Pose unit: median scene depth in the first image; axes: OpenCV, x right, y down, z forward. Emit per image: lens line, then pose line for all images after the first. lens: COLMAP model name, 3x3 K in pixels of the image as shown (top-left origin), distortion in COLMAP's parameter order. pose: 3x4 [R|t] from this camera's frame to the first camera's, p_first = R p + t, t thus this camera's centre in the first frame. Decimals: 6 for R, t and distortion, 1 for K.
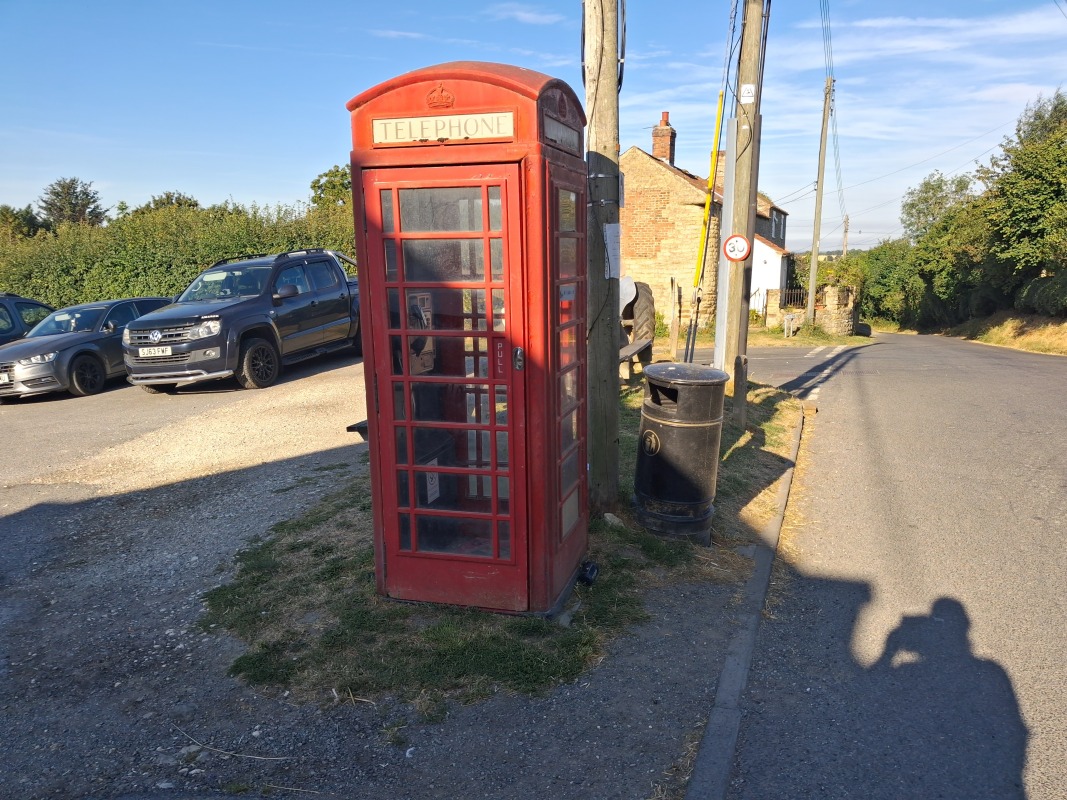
lens RADIAL K [[833.6, 0, 532.9], [0, 833.6, 399.7], [0, 0, 1]] dist [-0.036234, 0.005851]
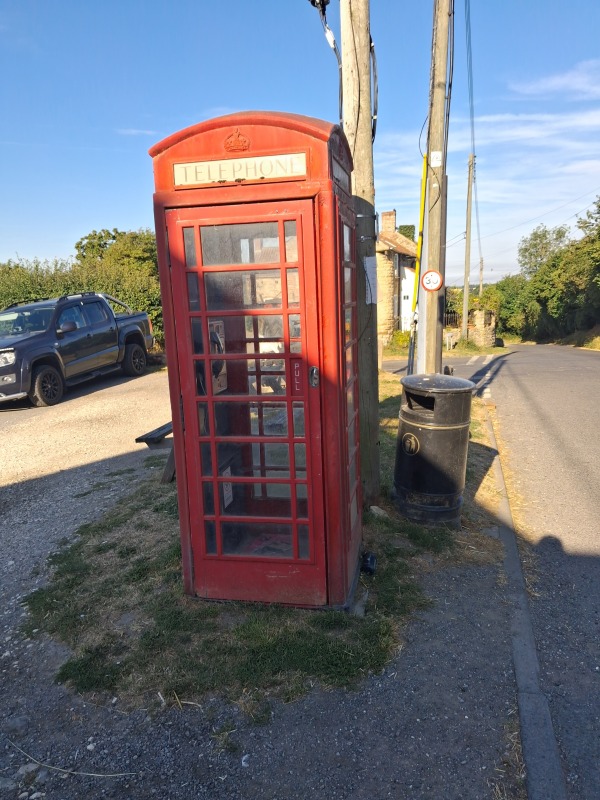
lens RADIAL K [[625.0, 0, 279.1], [0, 625.0, 389.6], [0, 0, 1]] dist [-0.036234, 0.005851]
pose [[0.997878, -0.037711, 0.053082, -0.088224], [0.038843, 0.999036, -0.020444, -0.014466], [-0.052260, 0.022463, 0.998381, 0.145598]]
